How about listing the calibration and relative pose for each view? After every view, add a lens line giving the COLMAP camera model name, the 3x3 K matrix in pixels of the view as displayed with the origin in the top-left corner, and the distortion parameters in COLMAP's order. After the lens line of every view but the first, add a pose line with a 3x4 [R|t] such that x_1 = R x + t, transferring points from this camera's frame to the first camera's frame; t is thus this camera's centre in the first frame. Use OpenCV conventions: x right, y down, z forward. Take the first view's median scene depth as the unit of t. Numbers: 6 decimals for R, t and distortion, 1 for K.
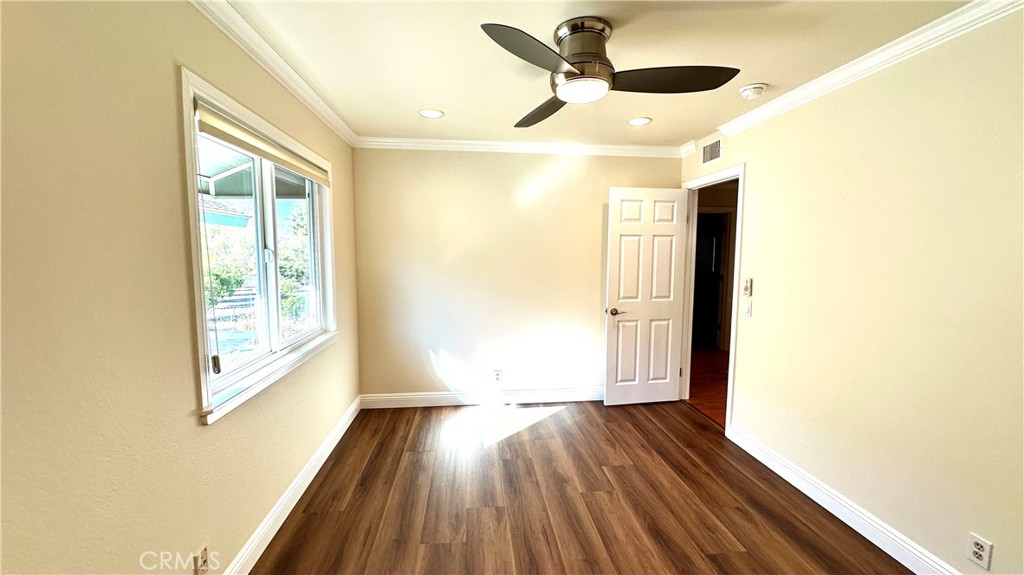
lens RADIAL K [[403.5, 0, 512.0], [0, 403.5, 287.5], [0, 0, 1]] dist [-0.002562, -0.000132]
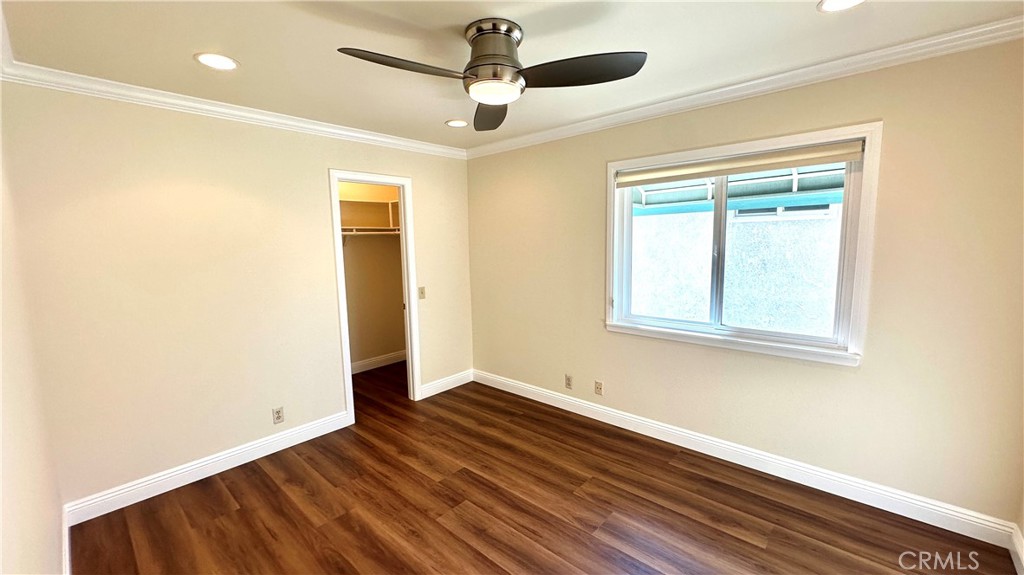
lens RADIAL K [[403.5, 0, 512.0], [0, 403.5, 287.5], [0, 0, 1]] dist [-0.002562, -0.000132]
pose [[-0.739874, 0.085343, -0.667311, 0.705784], [-0.044895, 0.983446, 0.175551, -0.157240], [0.671246, 0.159844, -0.723794, 1.519717]]
